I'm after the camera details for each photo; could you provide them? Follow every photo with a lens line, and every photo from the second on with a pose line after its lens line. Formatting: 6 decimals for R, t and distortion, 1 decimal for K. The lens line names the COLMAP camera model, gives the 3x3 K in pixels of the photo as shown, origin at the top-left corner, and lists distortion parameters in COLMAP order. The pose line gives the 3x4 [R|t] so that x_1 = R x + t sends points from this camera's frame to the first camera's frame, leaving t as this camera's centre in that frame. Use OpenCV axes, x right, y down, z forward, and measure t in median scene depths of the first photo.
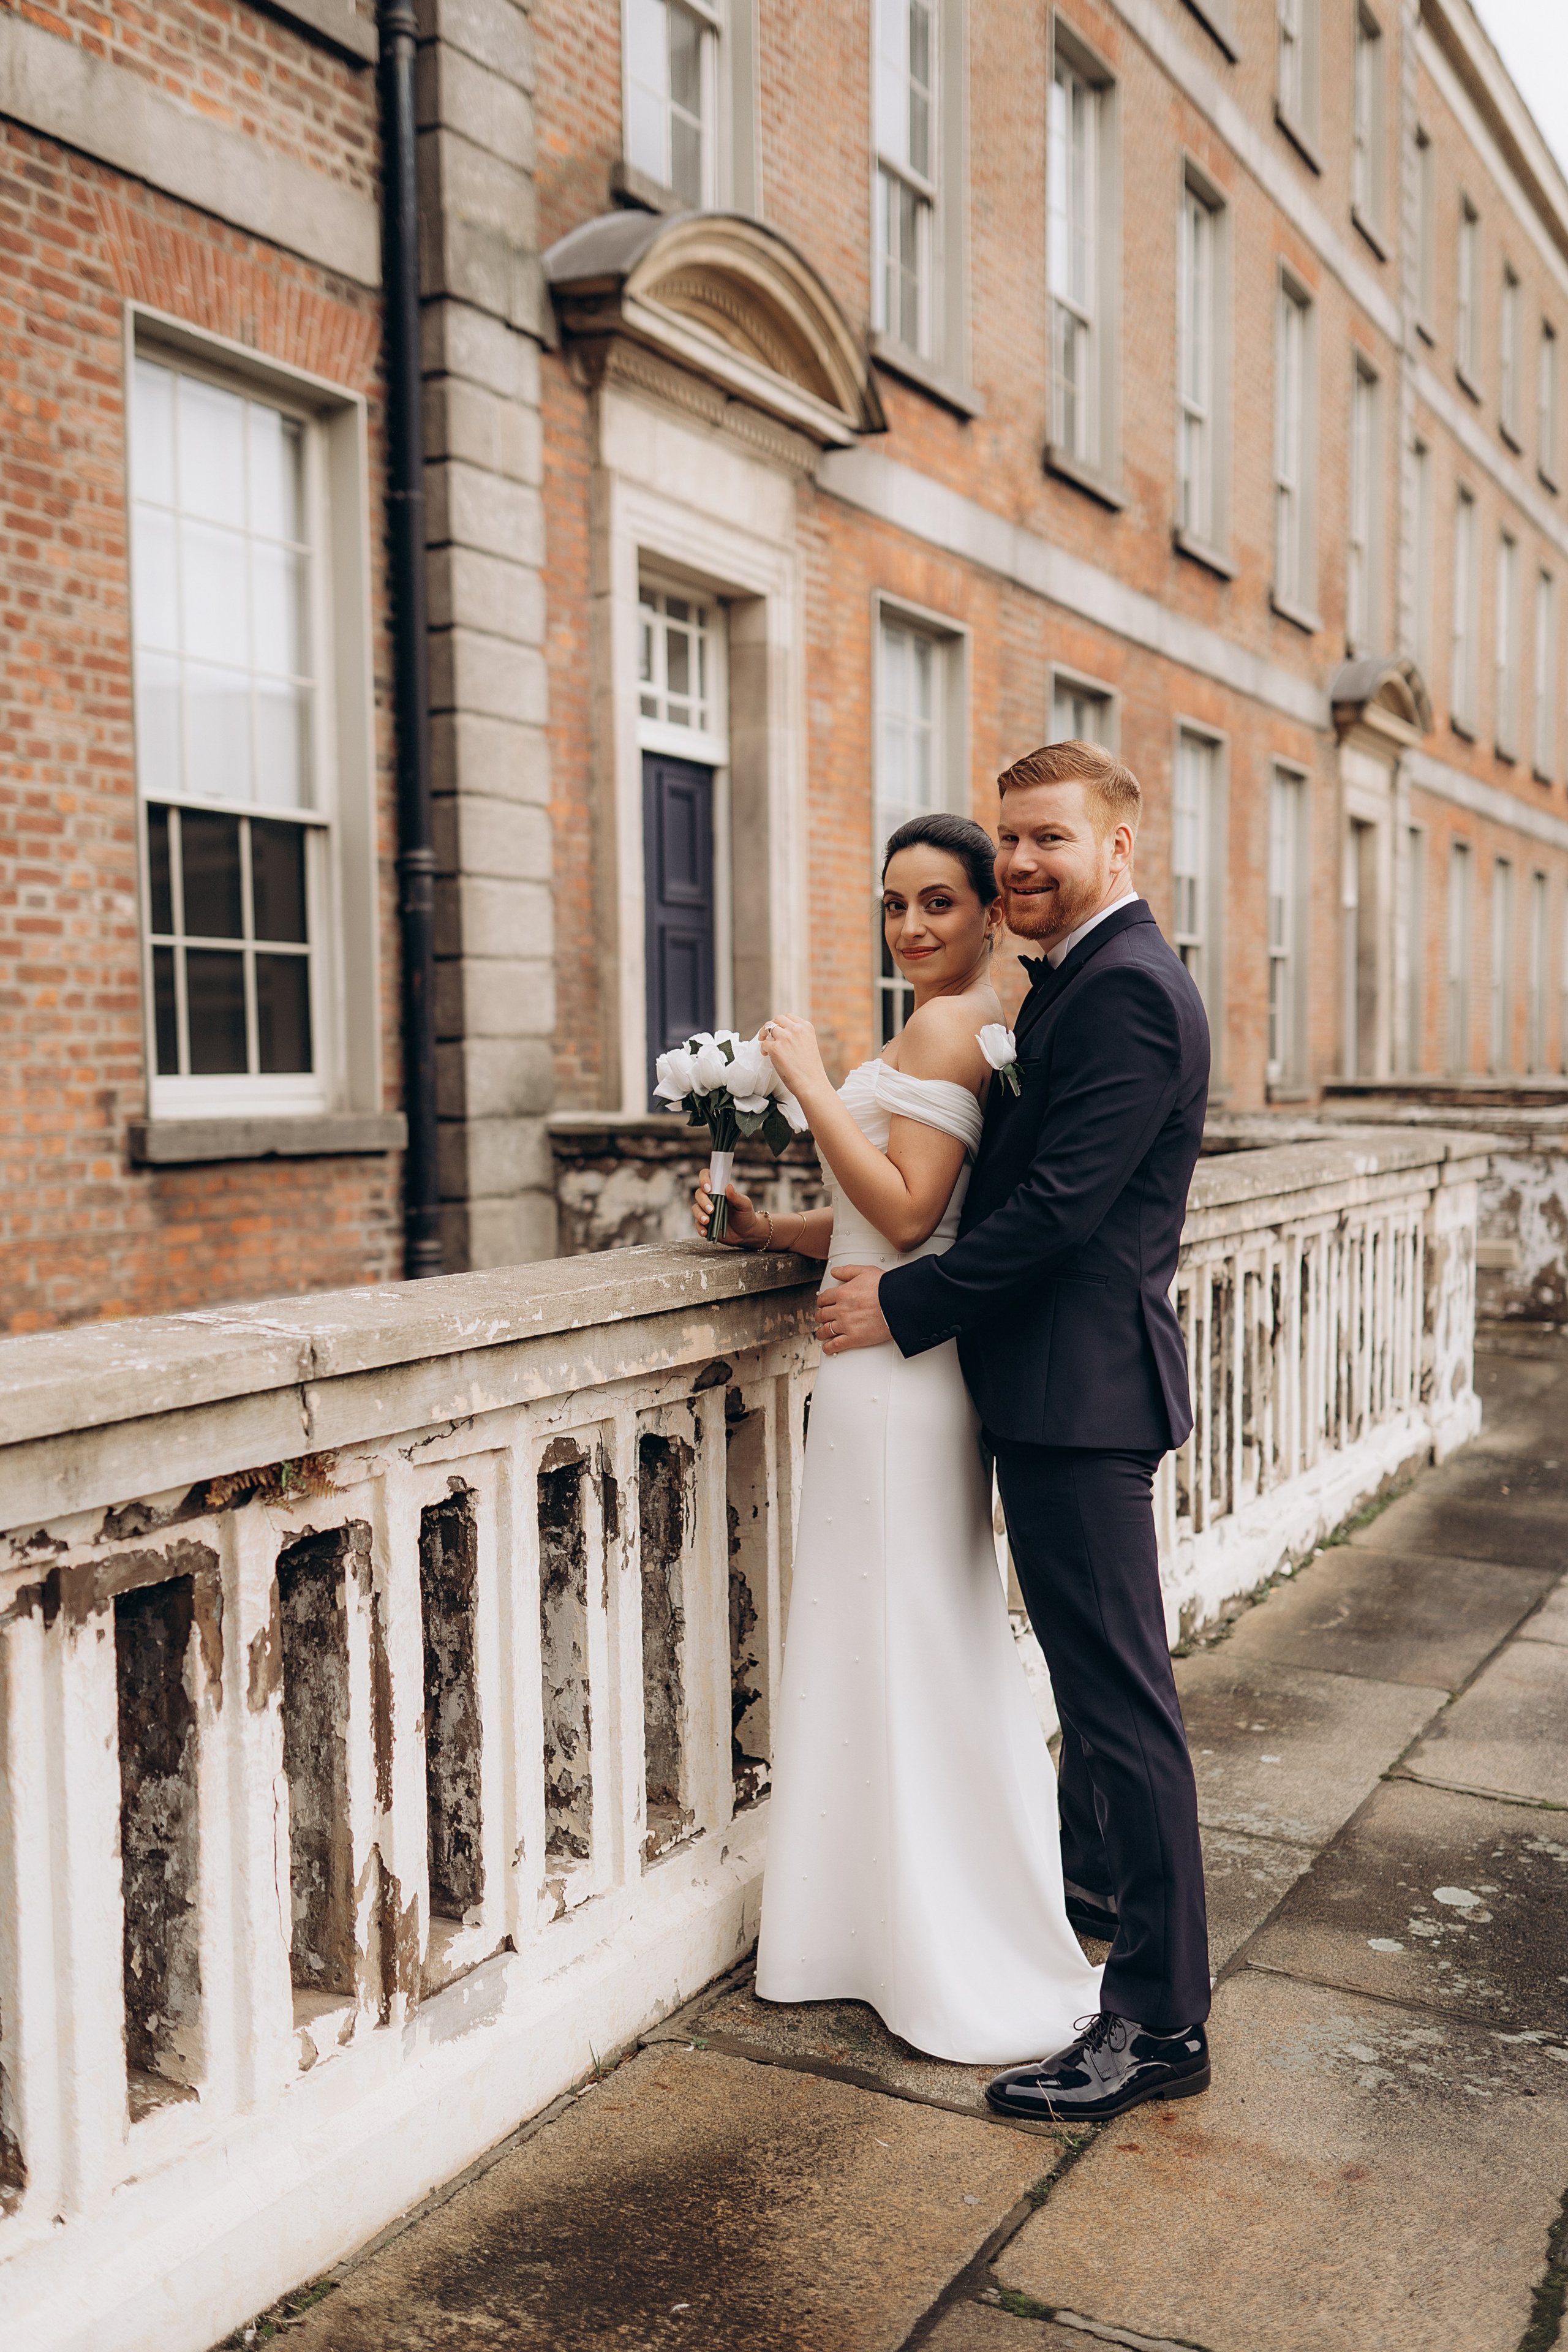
lens RADIAL K [[2363.7, 0, 861.9], [0, 2363.7, 1213.9], [0, 0, 1]] dist [0.064412, -0.113214]
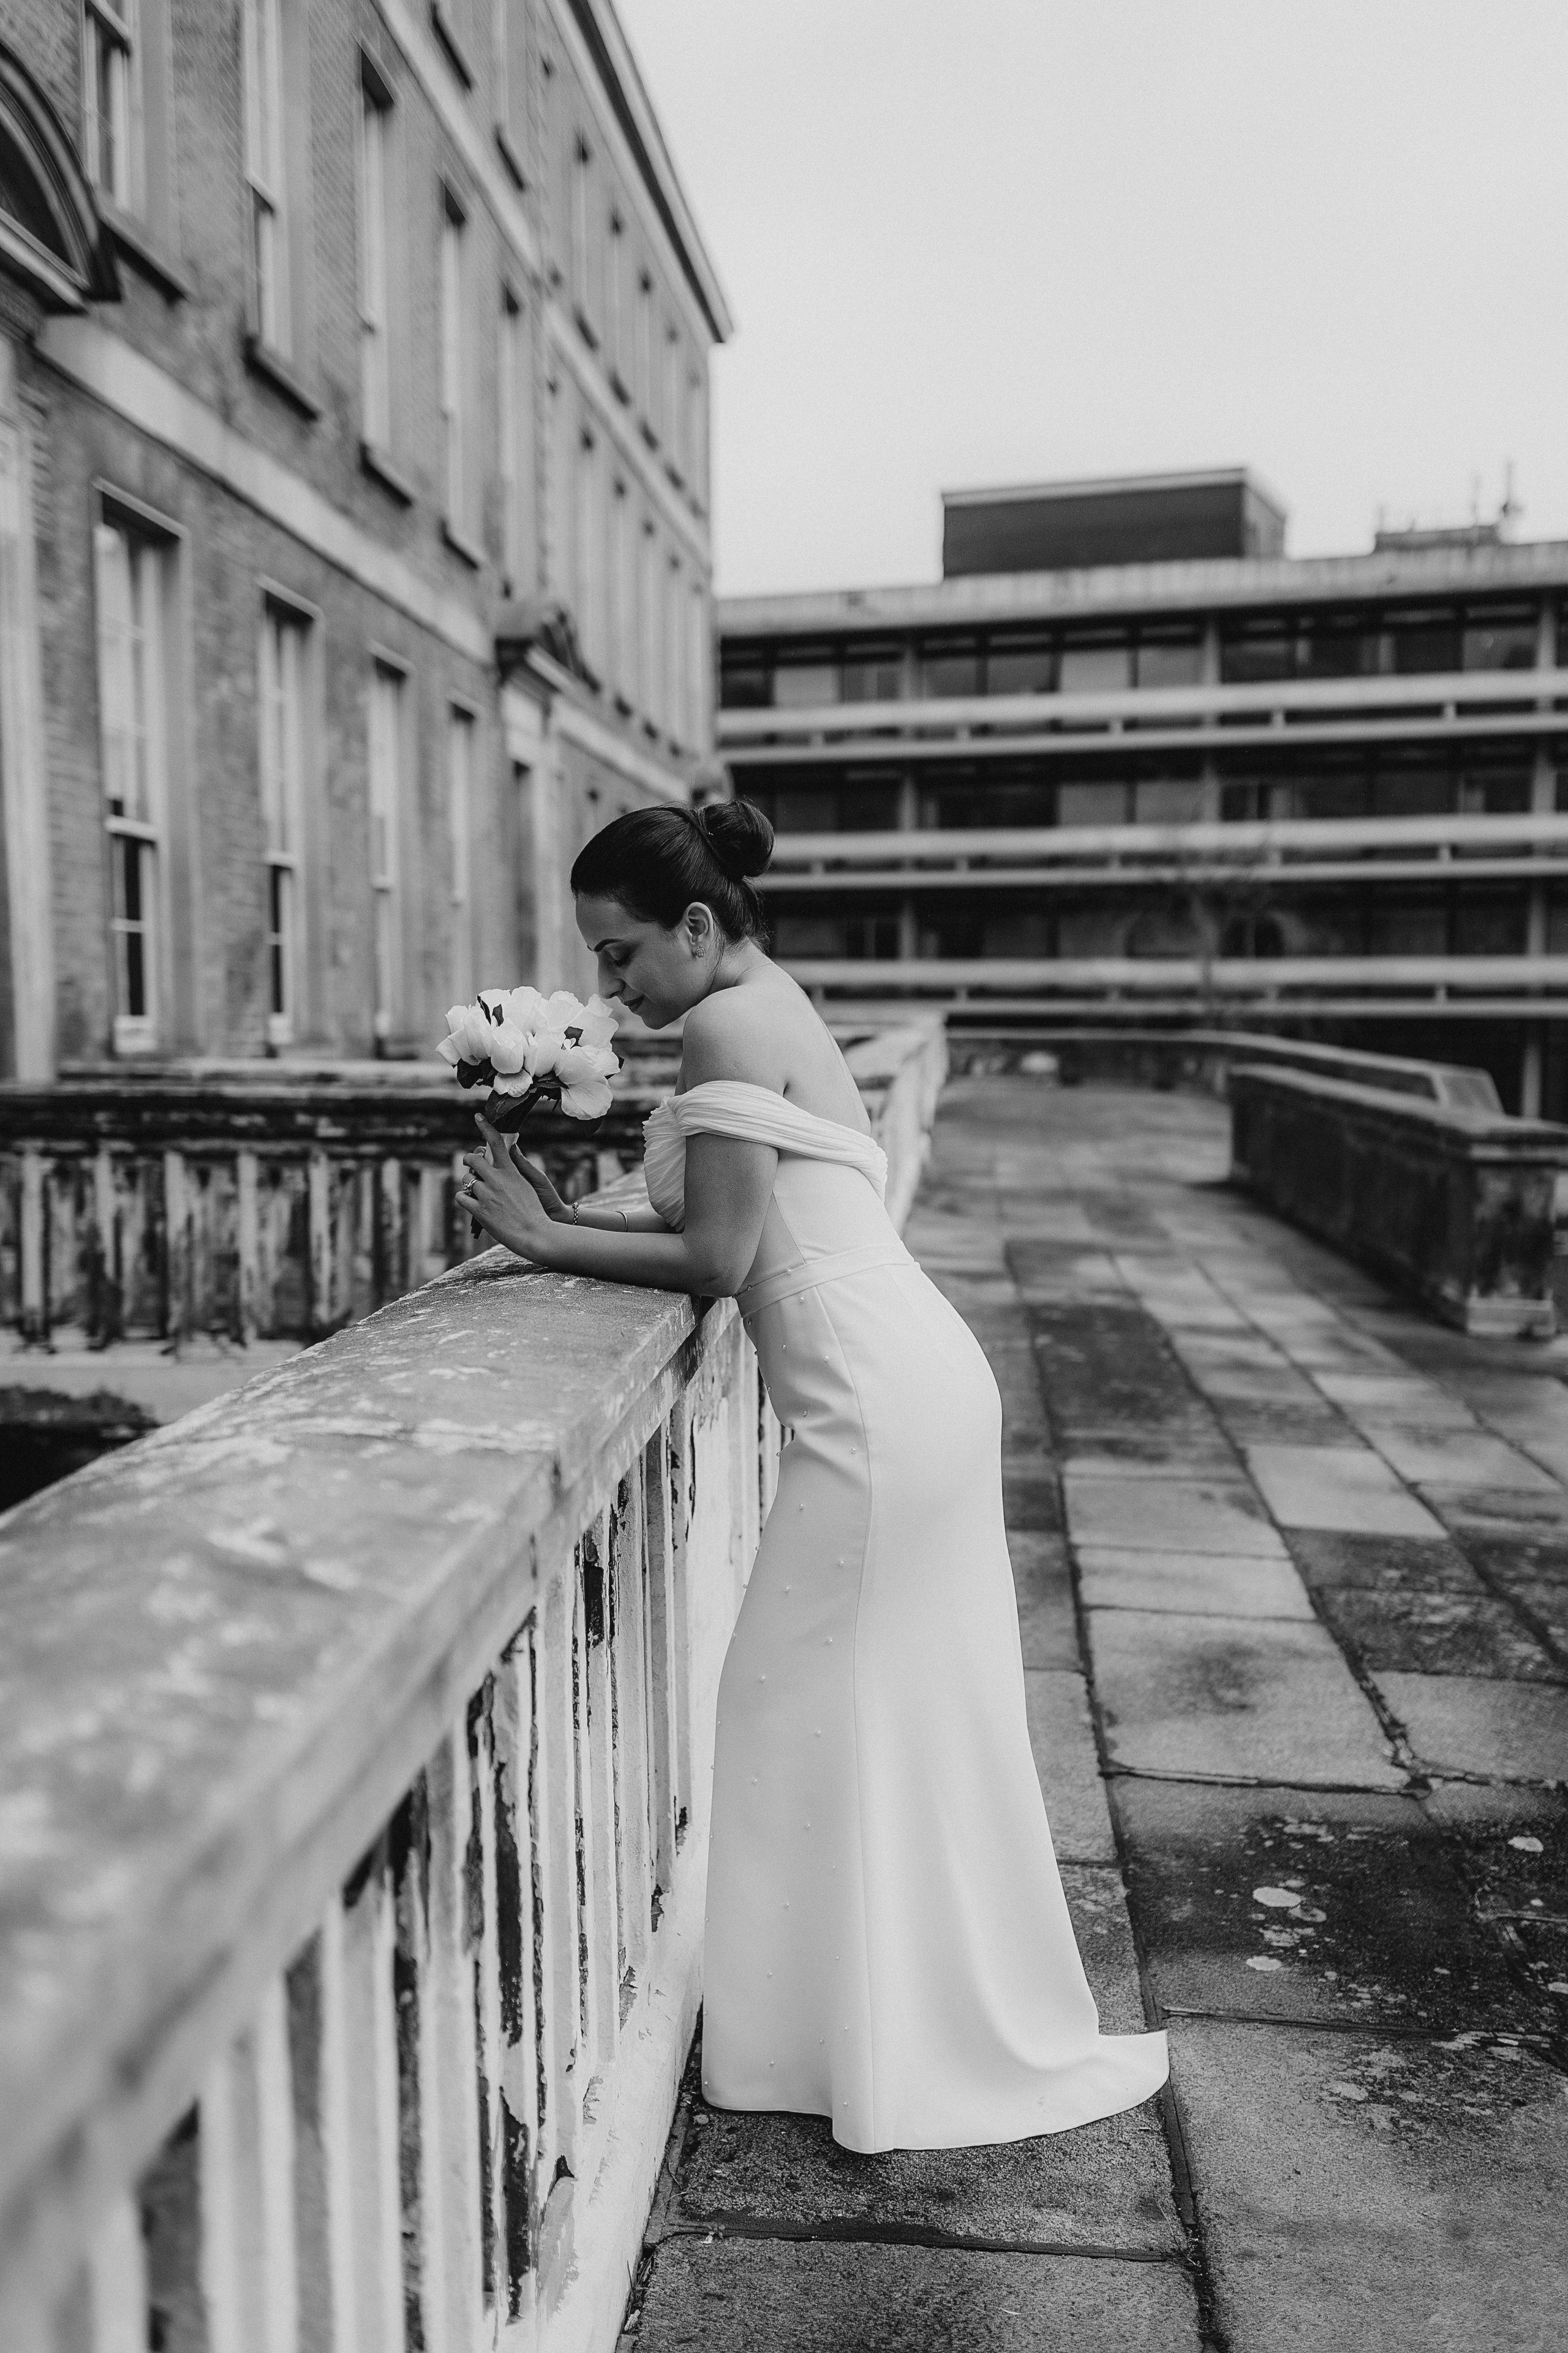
lens RADIAL K [[2339.2, 0, 798.3], [0, 2339.2, 1230.6], [0, 0, 1]] dist [0.072557, -0.138501]
pose [[0.910922, -0.037540, 0.410867, -0.119065], [0.023220, 0.998938, 0.039790, -0.011060], [-0.411925, -0.026705, 0.910826, 0.078411]]
